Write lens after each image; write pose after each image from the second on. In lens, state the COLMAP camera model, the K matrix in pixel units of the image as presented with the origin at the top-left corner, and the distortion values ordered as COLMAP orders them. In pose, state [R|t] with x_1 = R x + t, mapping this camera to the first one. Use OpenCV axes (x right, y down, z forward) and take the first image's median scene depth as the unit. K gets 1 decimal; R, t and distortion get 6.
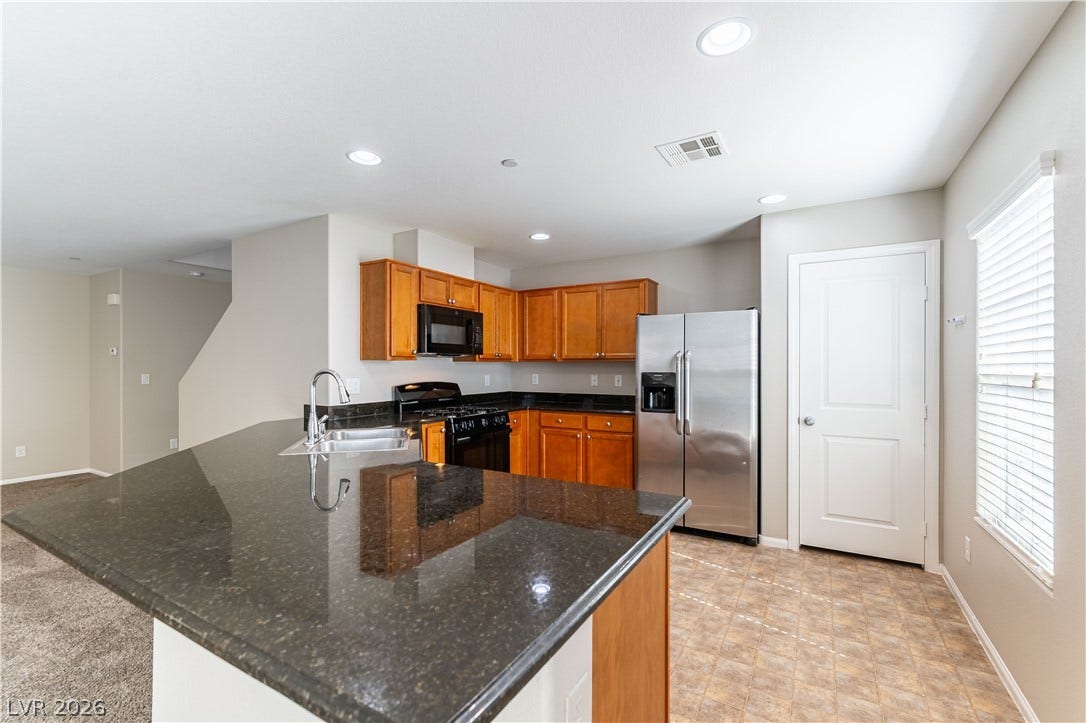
lens RADIAL K [[471.3, 0, 546.9], [0, 471.3, 363.2], [0, 0, 1]] dist [-0.001256, -0.000136]
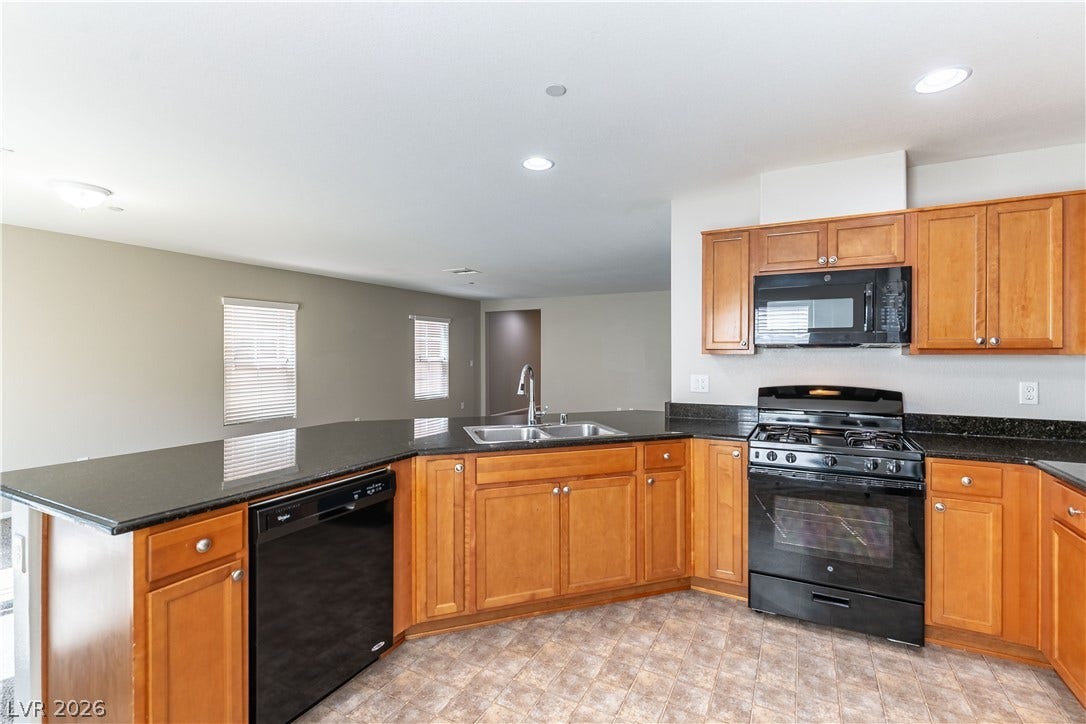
lens RADIAL K [[477.6, 0, 563.9], [0, 477.6, 351.2], [0, 0, 1]] dist [-0.000904, -0.000117]
pose [[0.079348, -0.003040, -0.996842, 0.459913], [0.003284, 0.999991, -0.002788, -0.010728], [0.996842, -0.003052, 0.079357, 0.672338]]
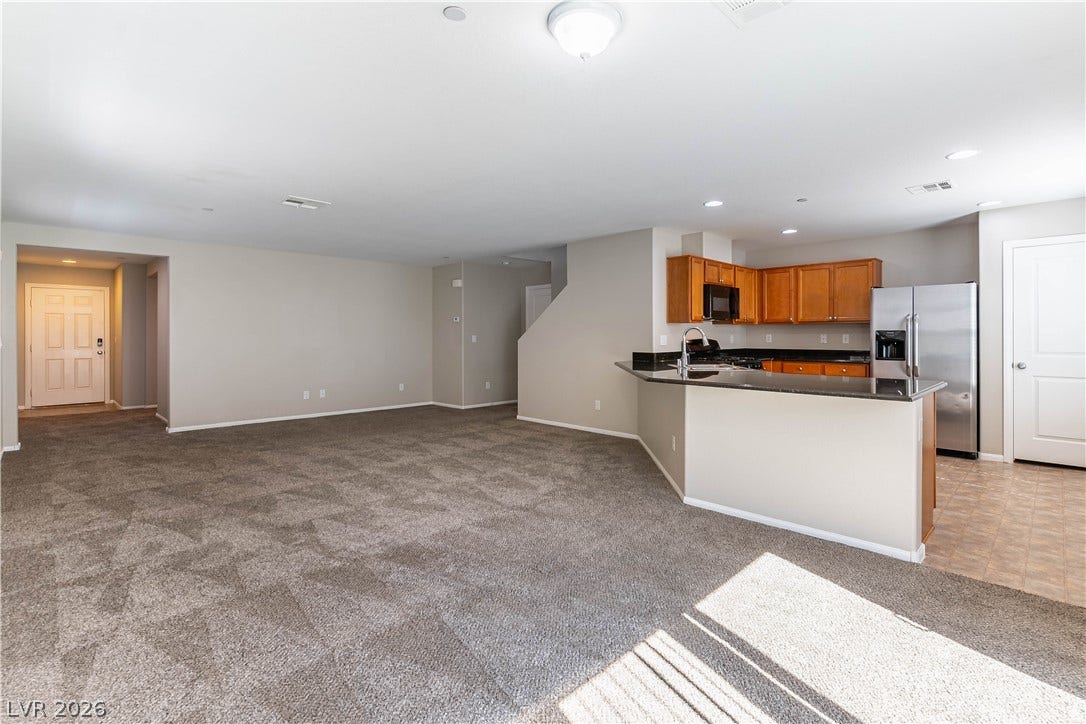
lens RADIAL K [[494.7, 0, 582.5], [0, 494.7, 331.0], [0, 0, 1]] dist [-0.002772, -0.000346]
pose [[0.971405, -0.003112, -0.237406, -0.271098], [0.002966, 0.999995, -0.000970, 0.018872], [0.237408, 0.000238, 0.971410, -0.553732]]
